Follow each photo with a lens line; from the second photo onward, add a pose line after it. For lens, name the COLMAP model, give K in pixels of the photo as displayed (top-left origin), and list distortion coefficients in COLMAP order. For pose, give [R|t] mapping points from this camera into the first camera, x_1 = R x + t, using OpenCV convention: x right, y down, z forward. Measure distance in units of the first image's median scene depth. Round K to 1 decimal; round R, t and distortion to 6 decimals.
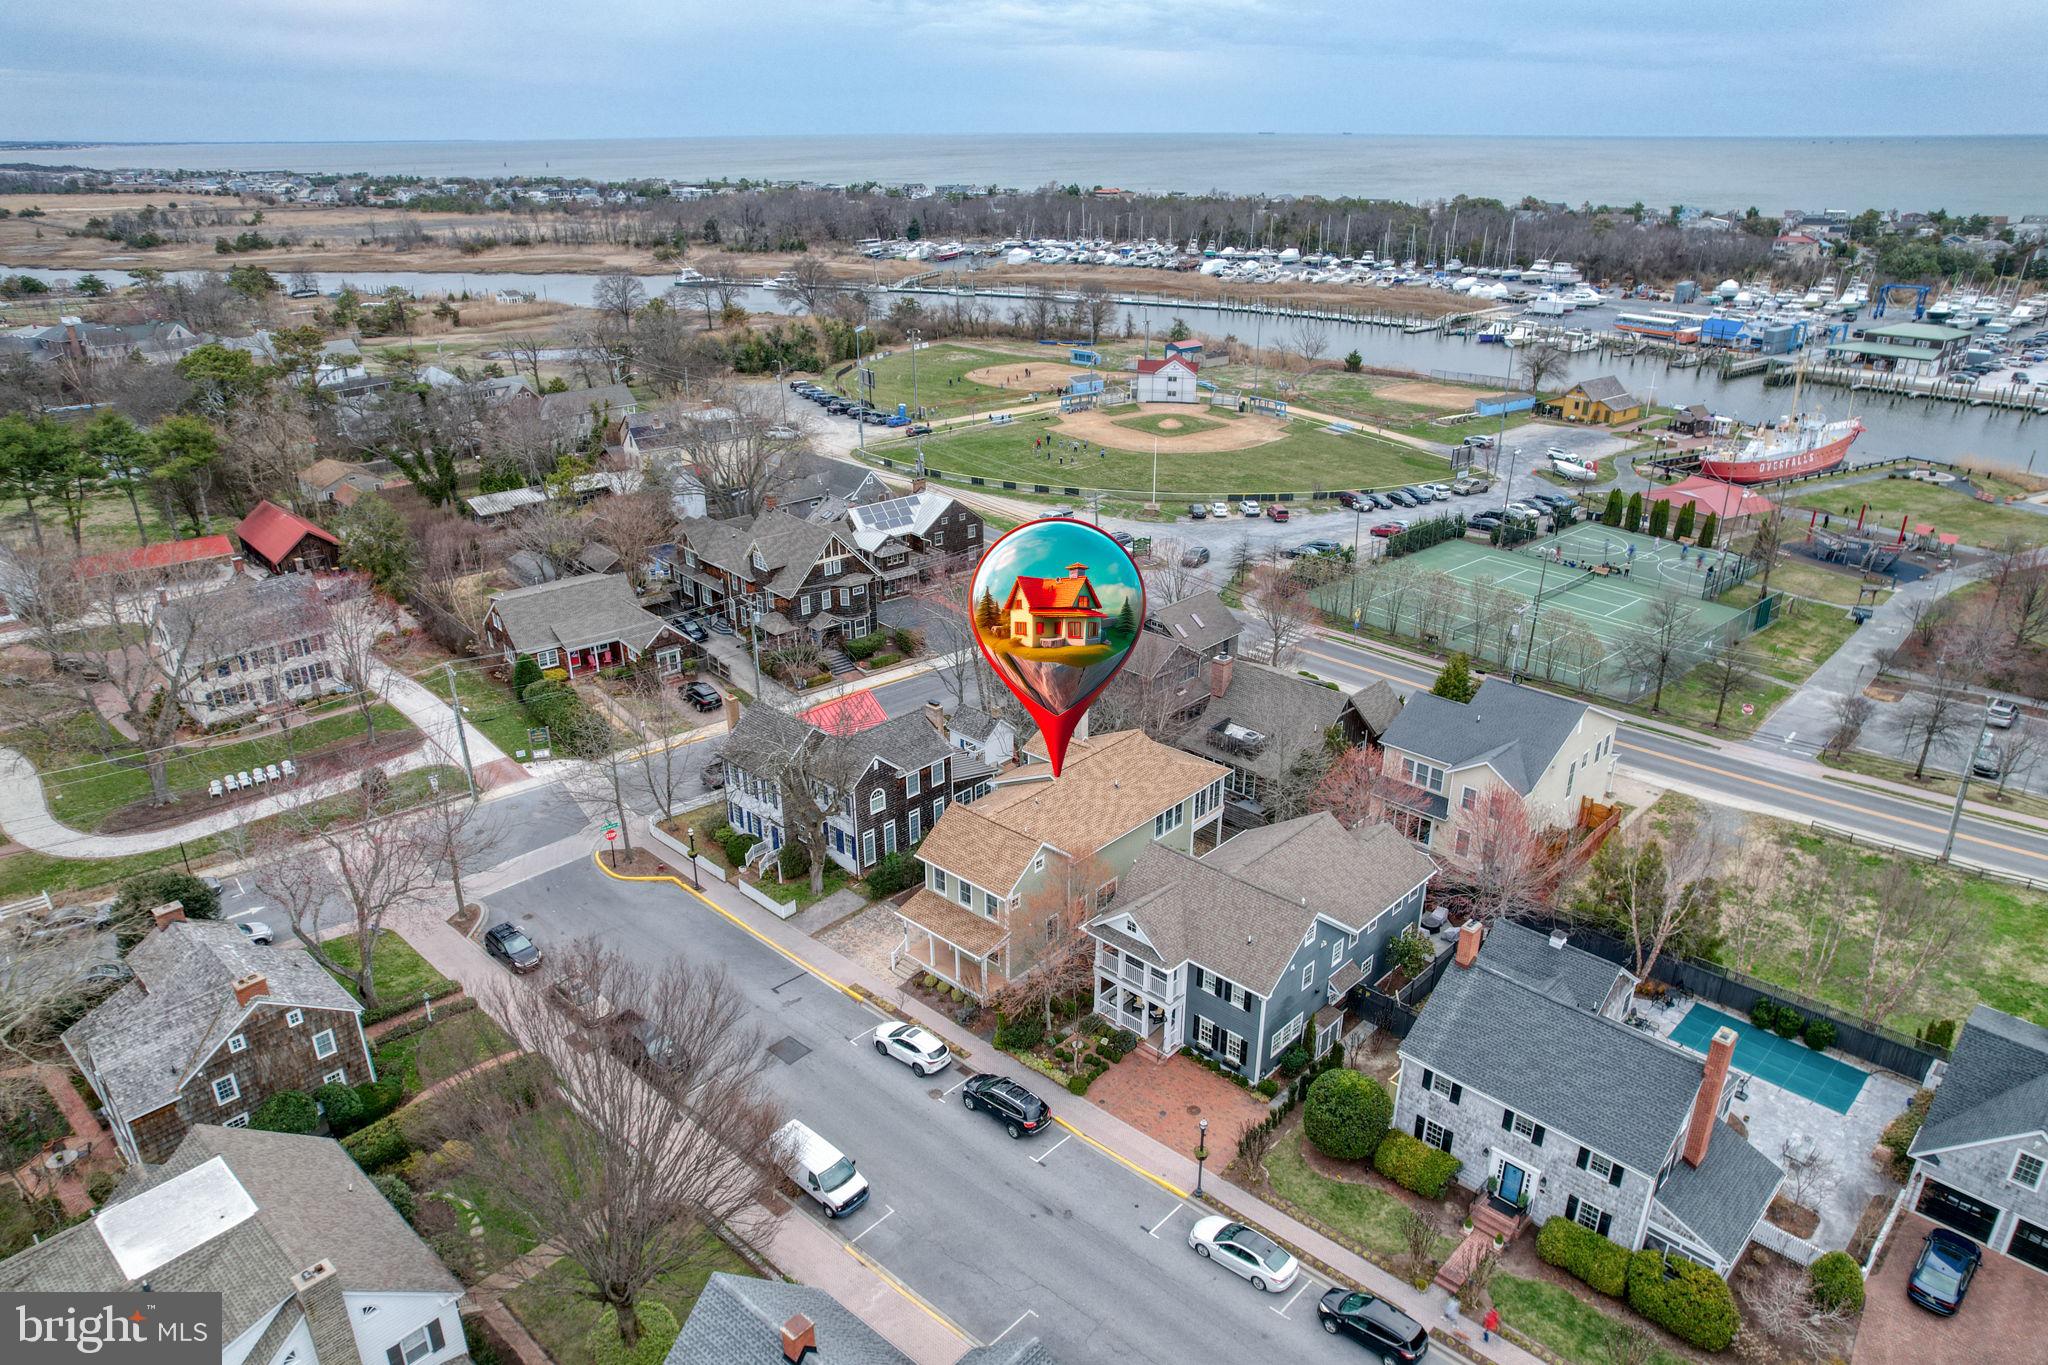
lens RADIAL K [[1348.1, 0, 1024.0], [0, 1348.1, 682.5], [0, 0, 1]] dist [-0.077617, 0.001625]
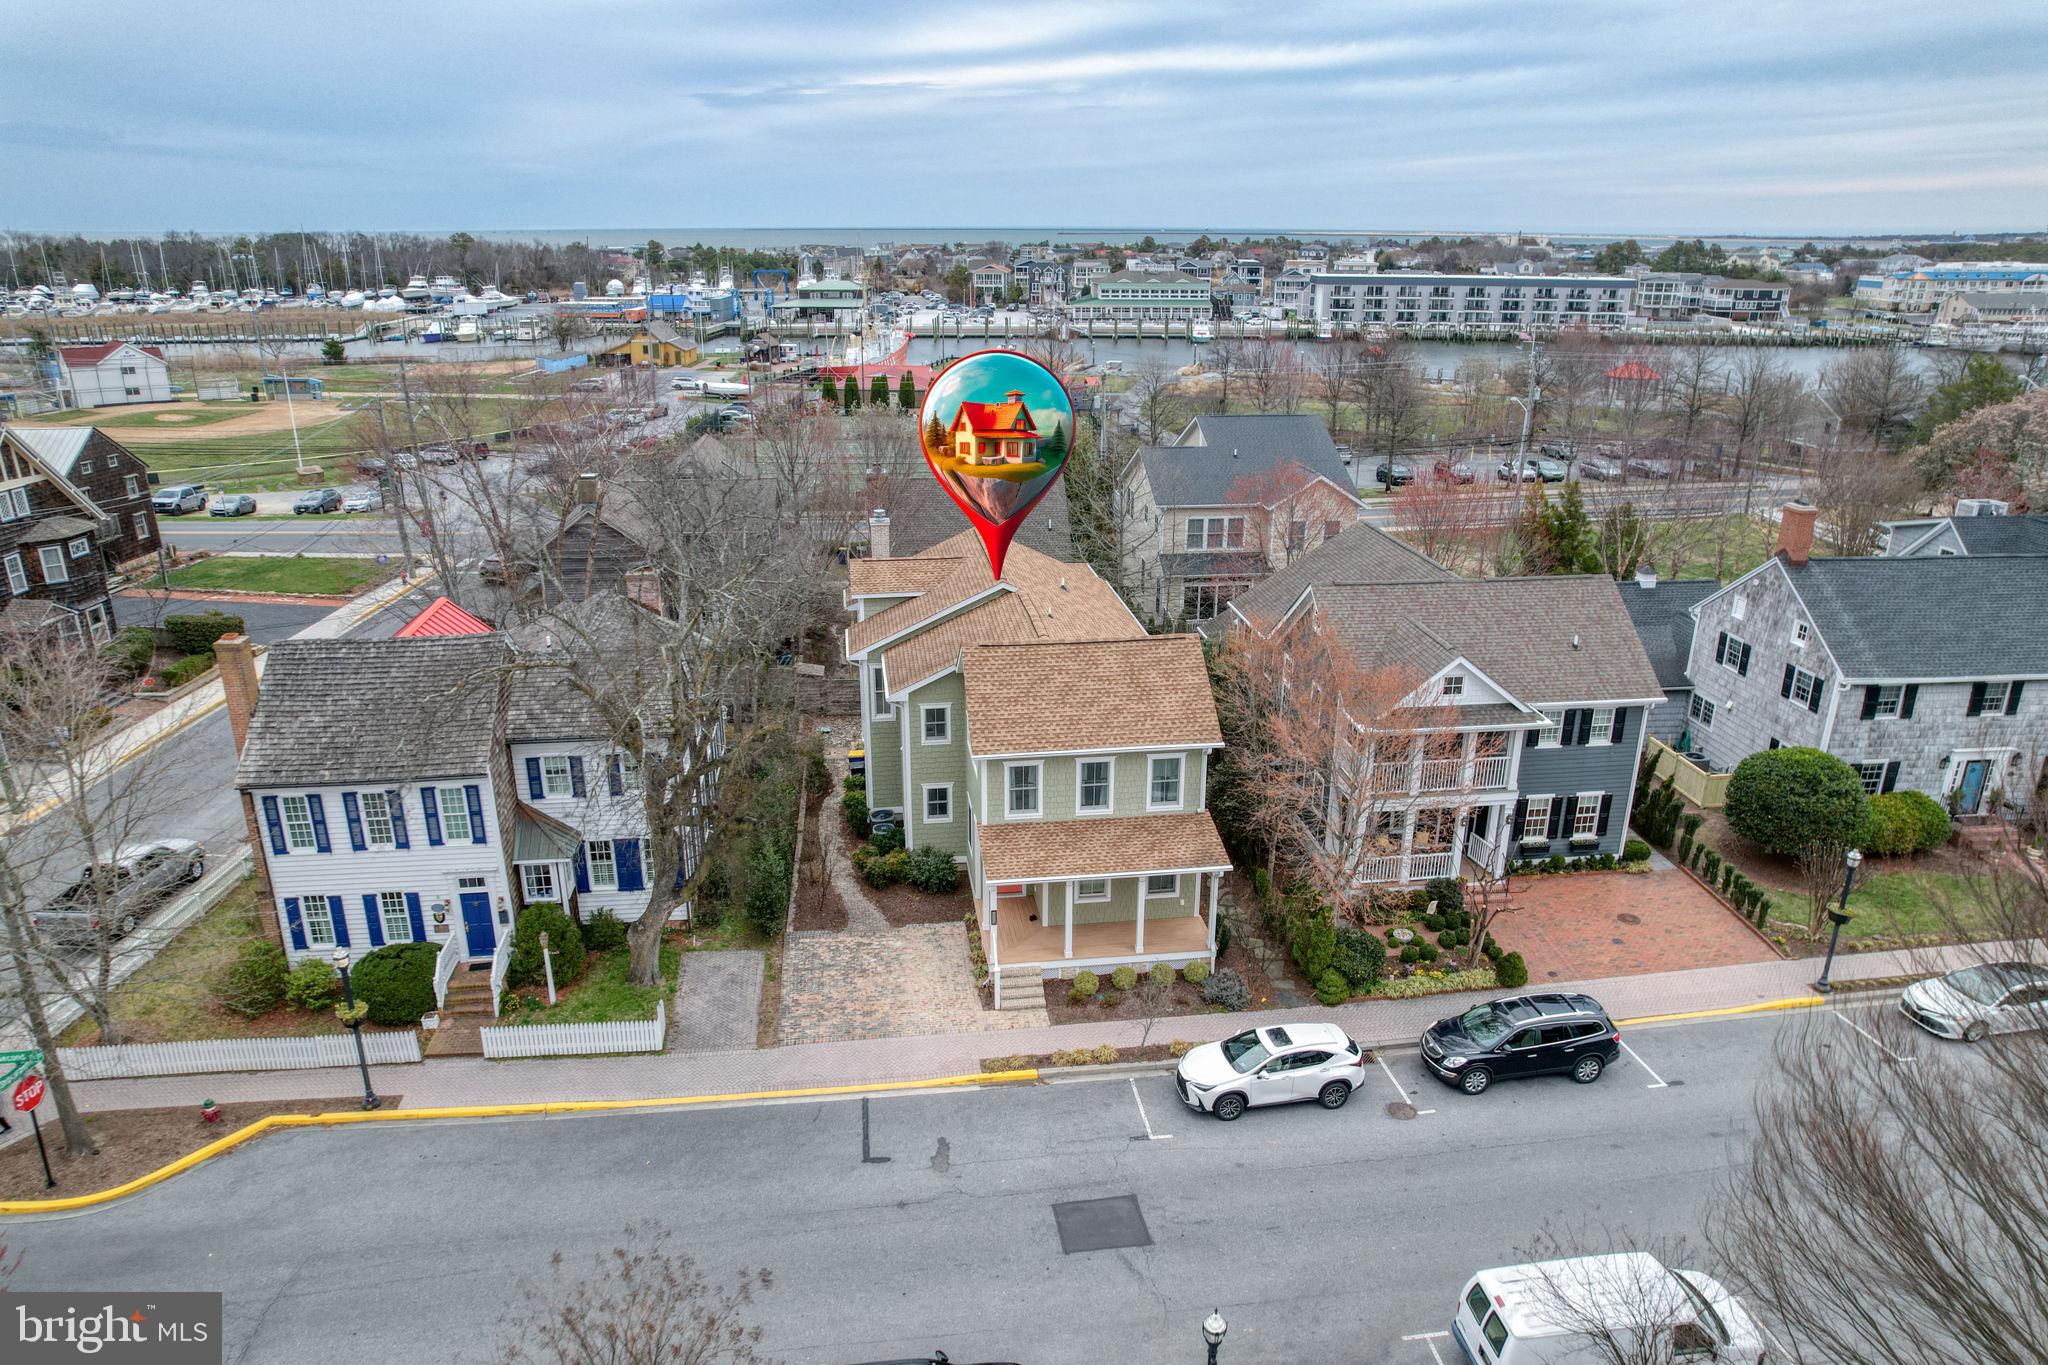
lens RADIAL K [[1329.1, 0, 1024.0], [0, 1329.1, 682.5], [0, 0, 1]] dist [-0.093191, 0.077343]
pose [[0.627027, -0.244935, 0.739489, -0.270515], [0.293674, 0.953567, 0.066830, 0.050342], [-0.721521, 0.175264, 0.669843, 0.436731]]
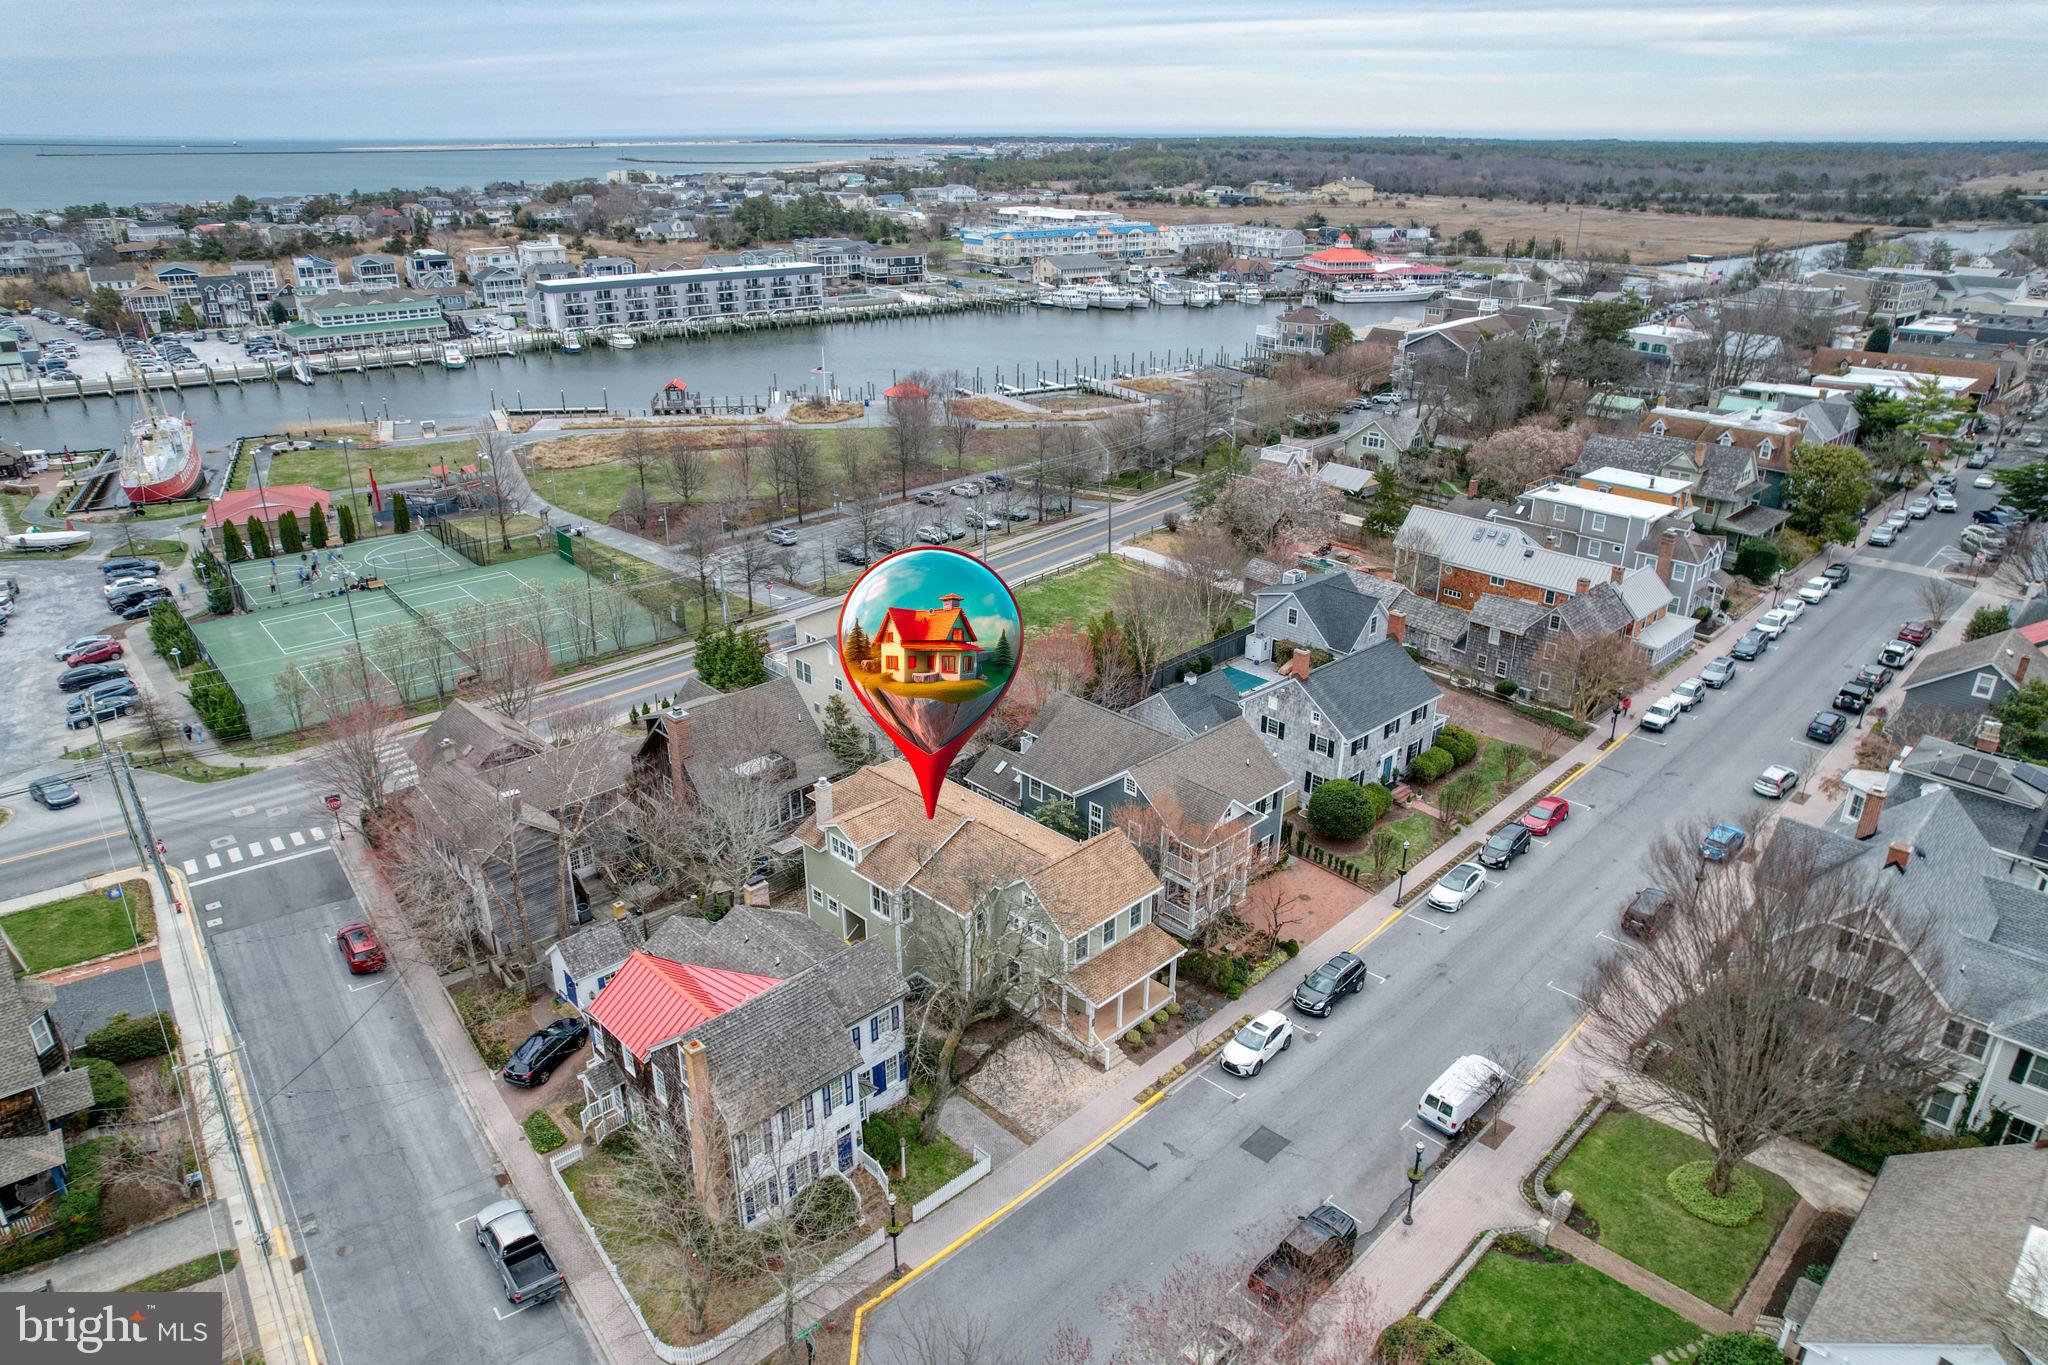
lens RADIAL K [[1329.1, 0, 1024.0], [0, 1329.1, 682.5], [0, 0, 1]] dist [-0.093191, 0.077343]
pose [[0.022163, -0.381395, 0.924146, -0.515290], [0.380892, 0.857879, 0.344913, -0.202186], [-0.924354, 0.344355, 0.164283, 0.547510]]
